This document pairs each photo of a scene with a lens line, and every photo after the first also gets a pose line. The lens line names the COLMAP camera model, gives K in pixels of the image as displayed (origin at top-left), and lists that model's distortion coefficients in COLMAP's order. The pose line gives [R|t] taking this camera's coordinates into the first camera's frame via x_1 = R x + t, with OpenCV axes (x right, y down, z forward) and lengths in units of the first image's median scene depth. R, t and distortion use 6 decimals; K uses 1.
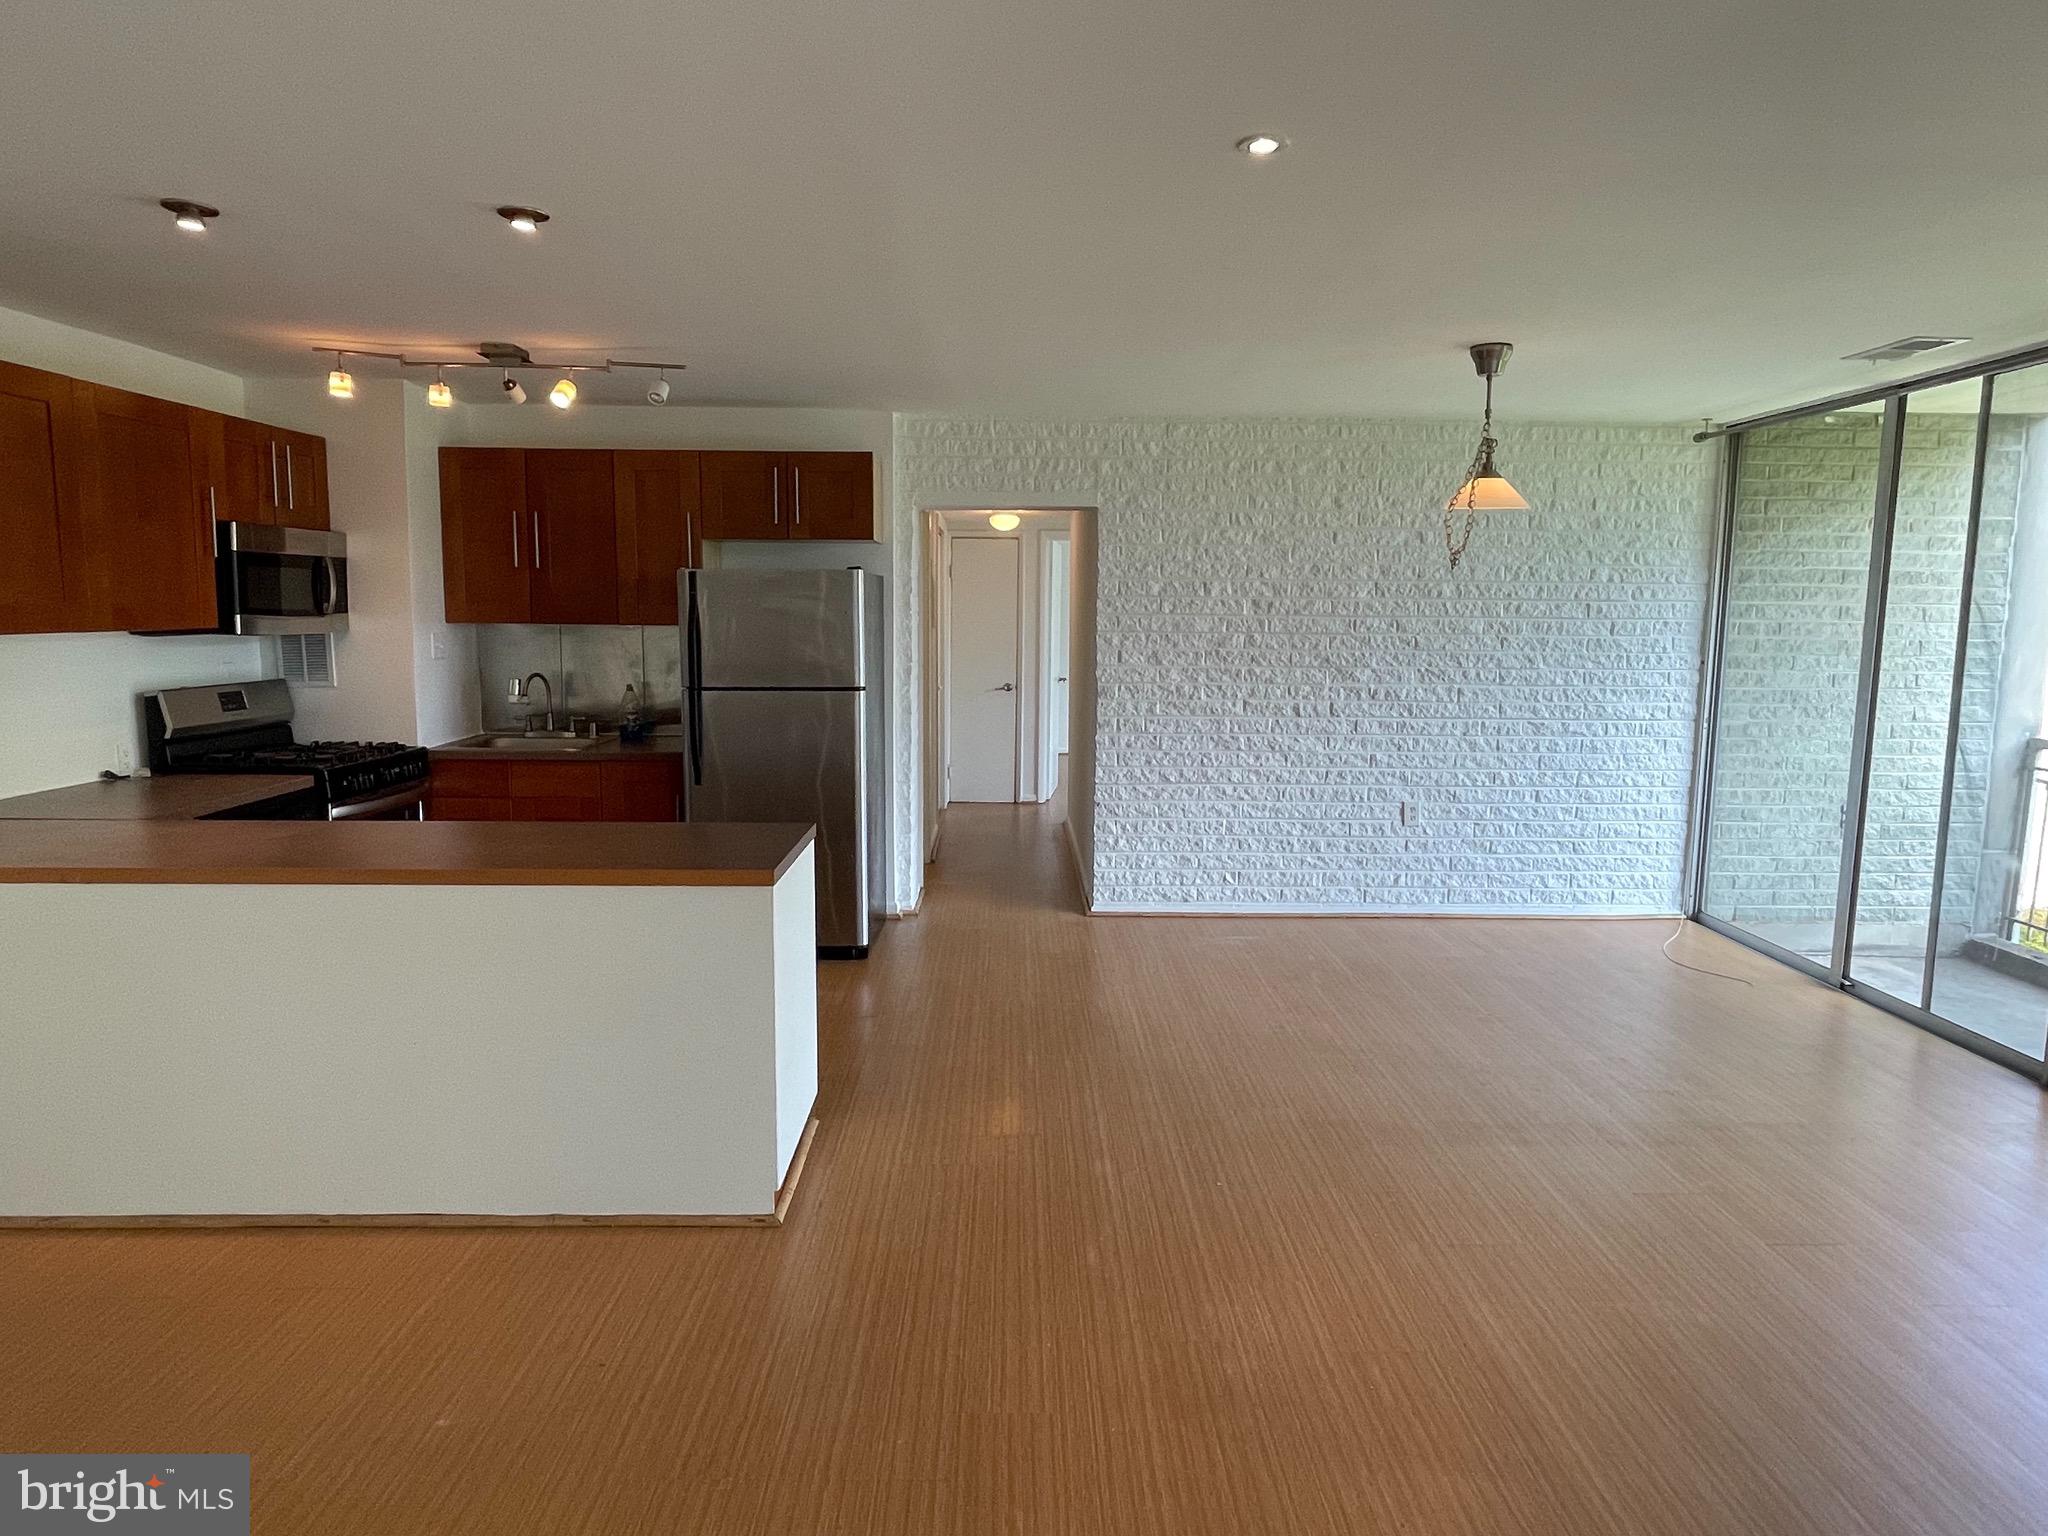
lens RADIAL K [[1200.1, 0, 1030.1], [0, 1200.1, 756.1], [0, 0, 1]] dist [0.002954, -0.016315]
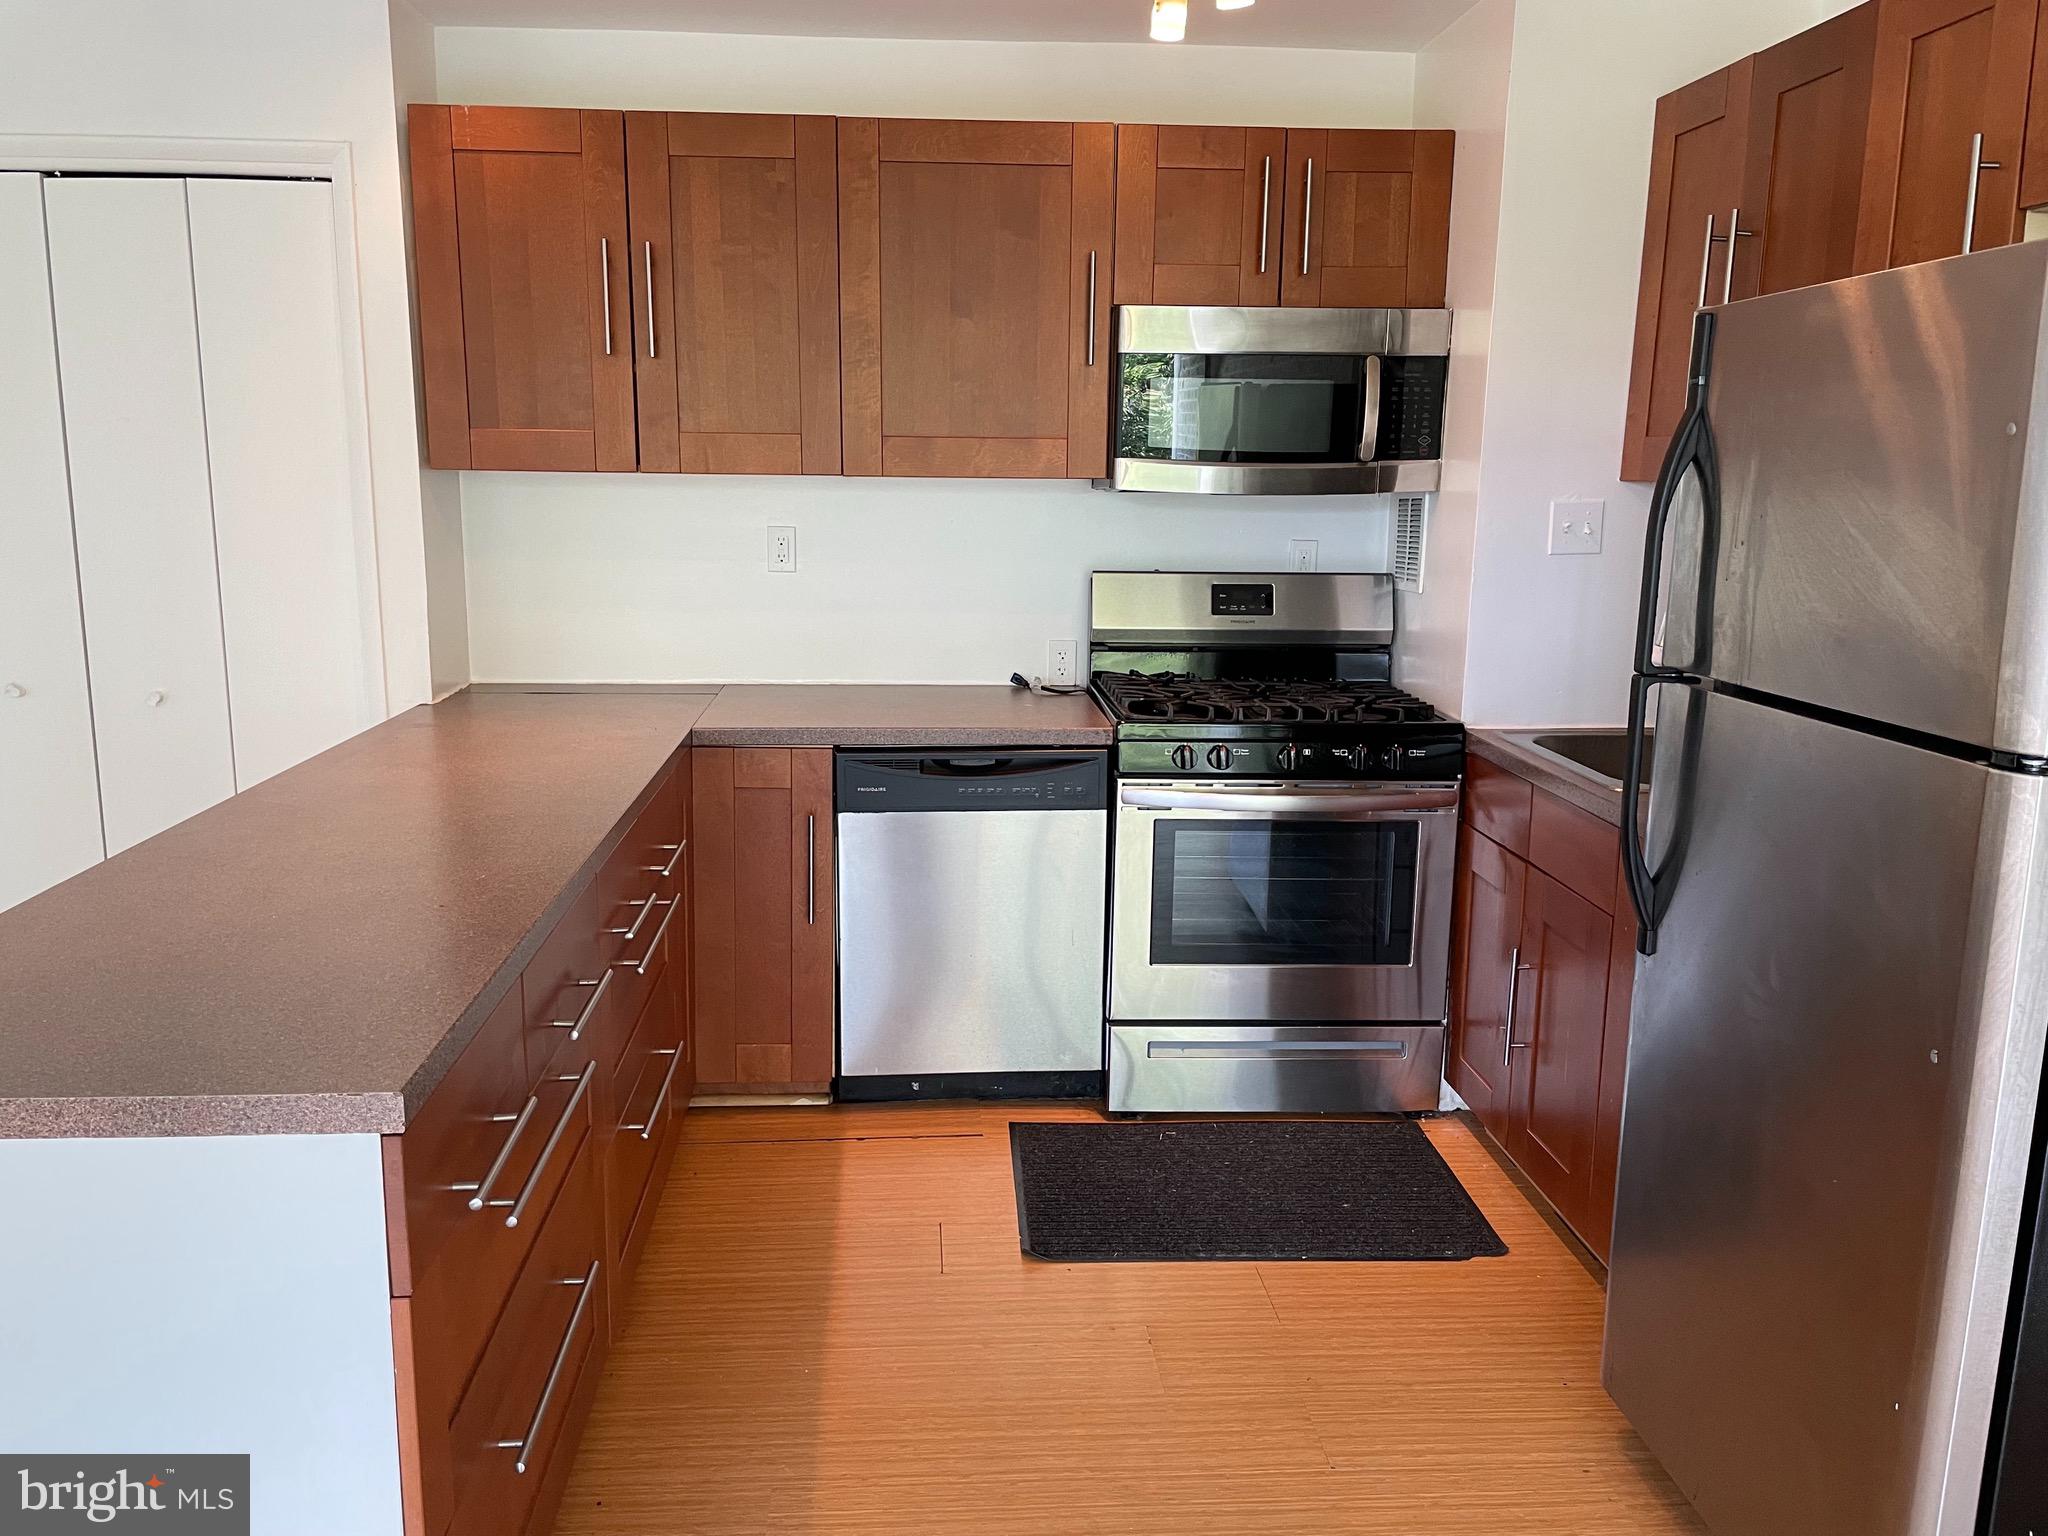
lens RADIAL K [[1549.8, 0, 1012.2], [0, 1549.8, 763.7], [0, 0, 1]] dist [0.083908, -0.120035]
pose [[0.050273, 0.179883, -0.982403, 0.127320], [-0.136000, 0.975717, 0.171699, -0.071455], [0.989433, 0.124974, 0.073517, 0.688961]]
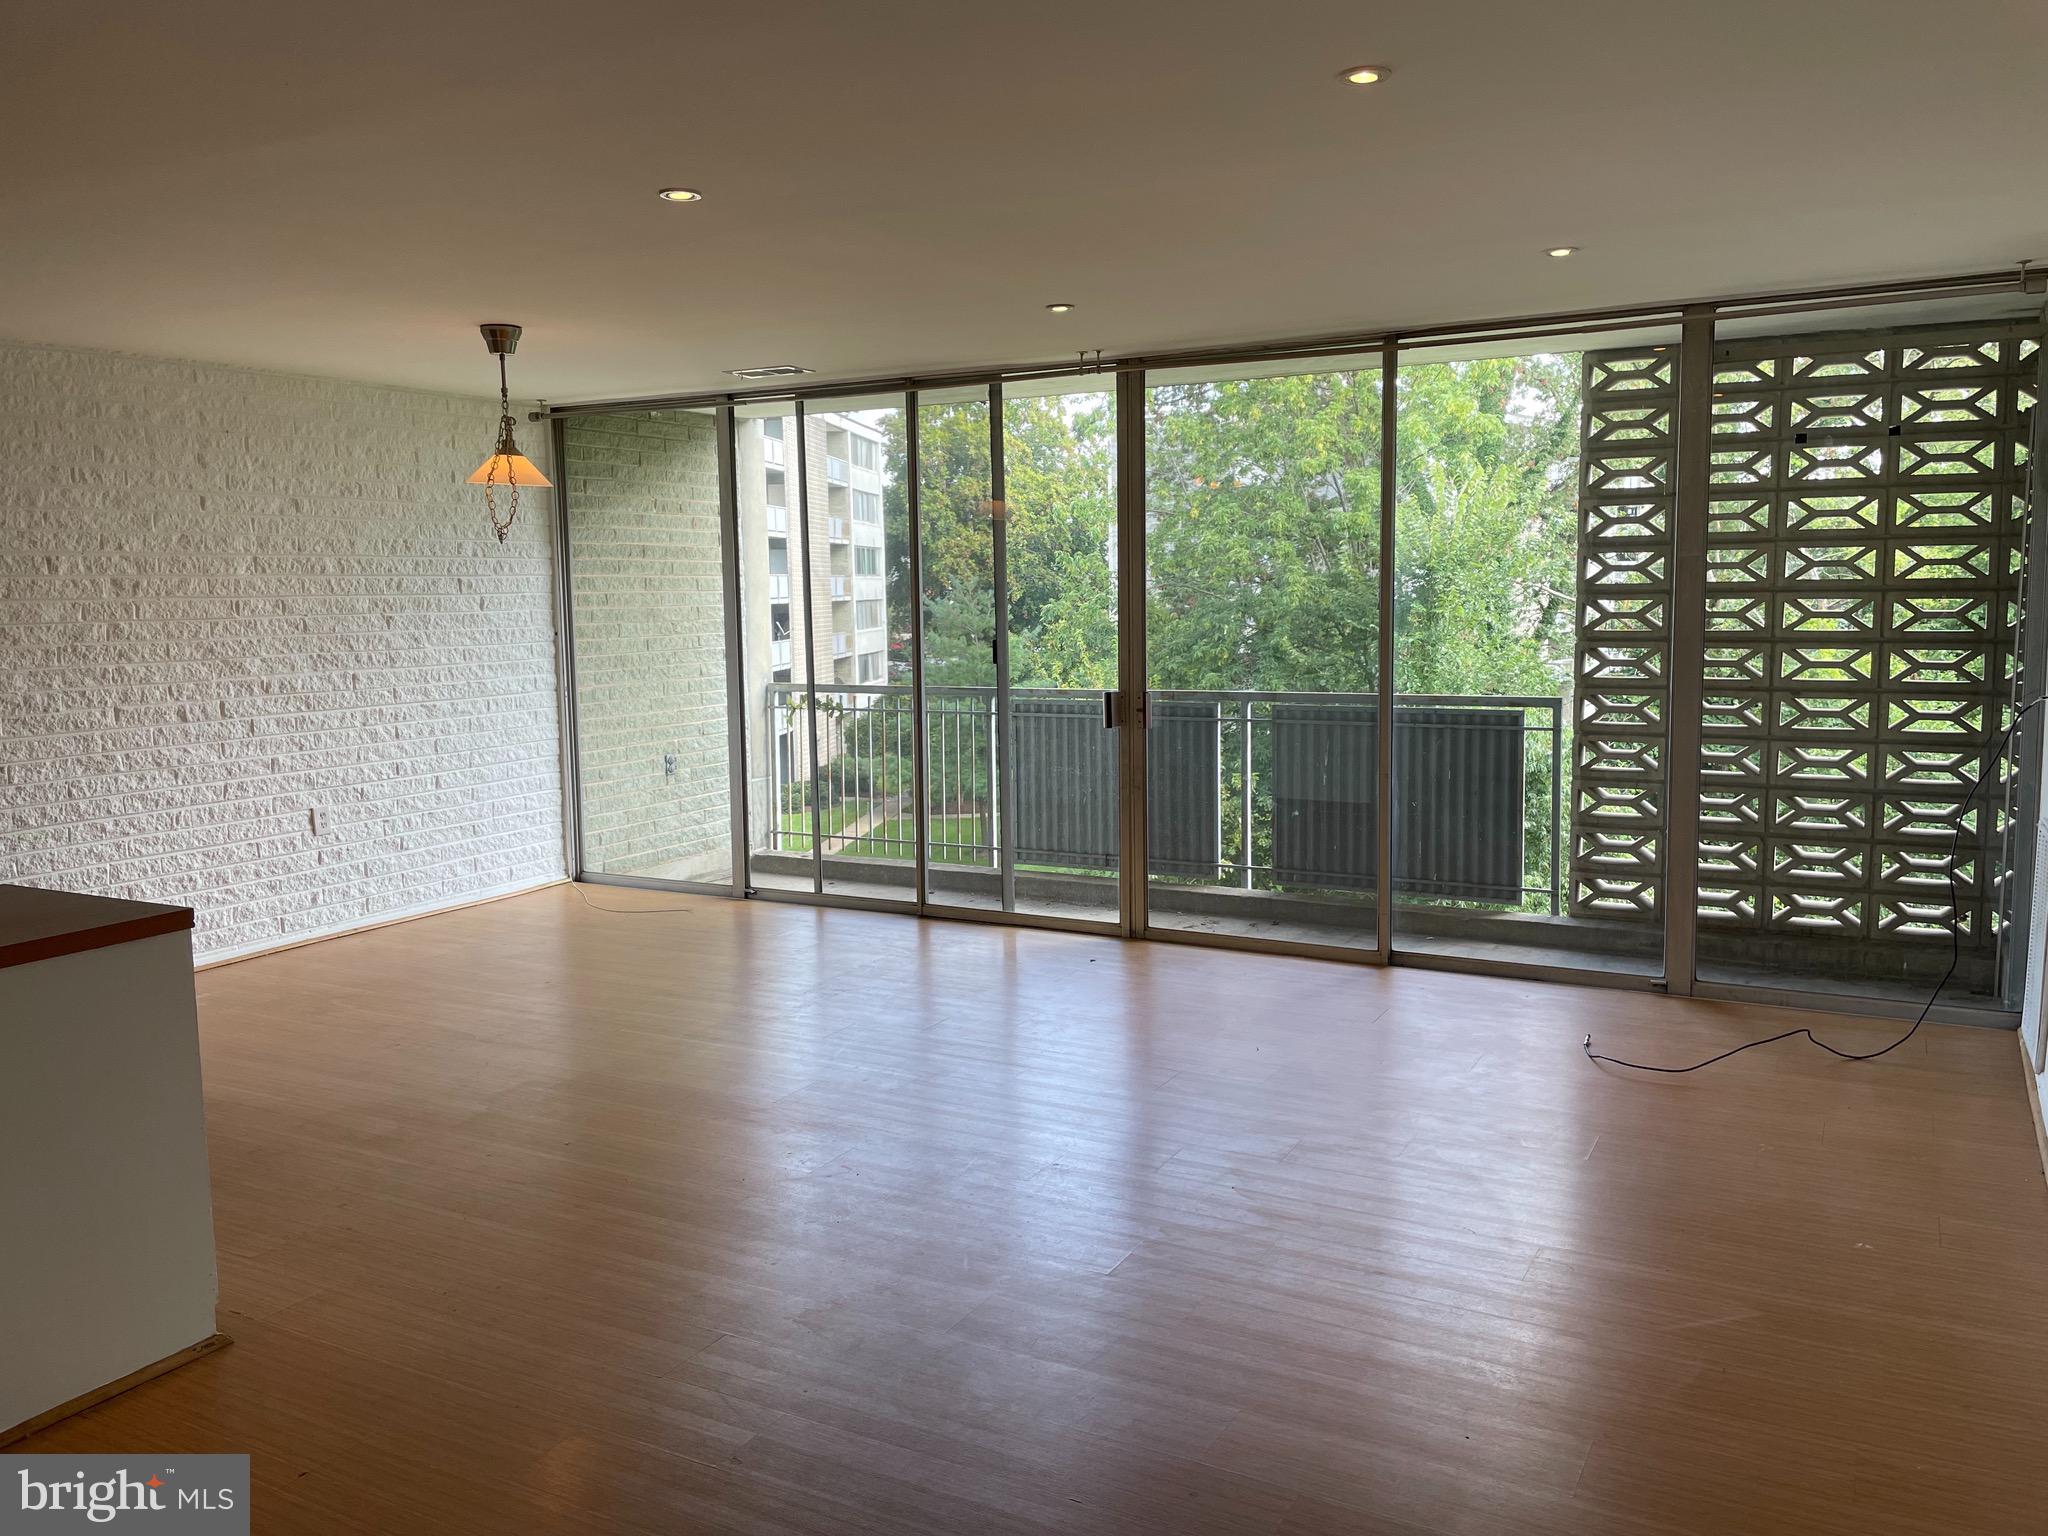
lens RADIAL K [[1539.6, 0, 1033.3], [0, 1539.6, 750.1], [0, 0, 1]] dist [0.087959, -0.125940]
pose [[0.487967, -0.110061, 0.865896, -0.427690], [0.127867, 0.990330, 0.053819, 0.002518], [-0.863446, 0.084457, 0.497321, -0.018434]]
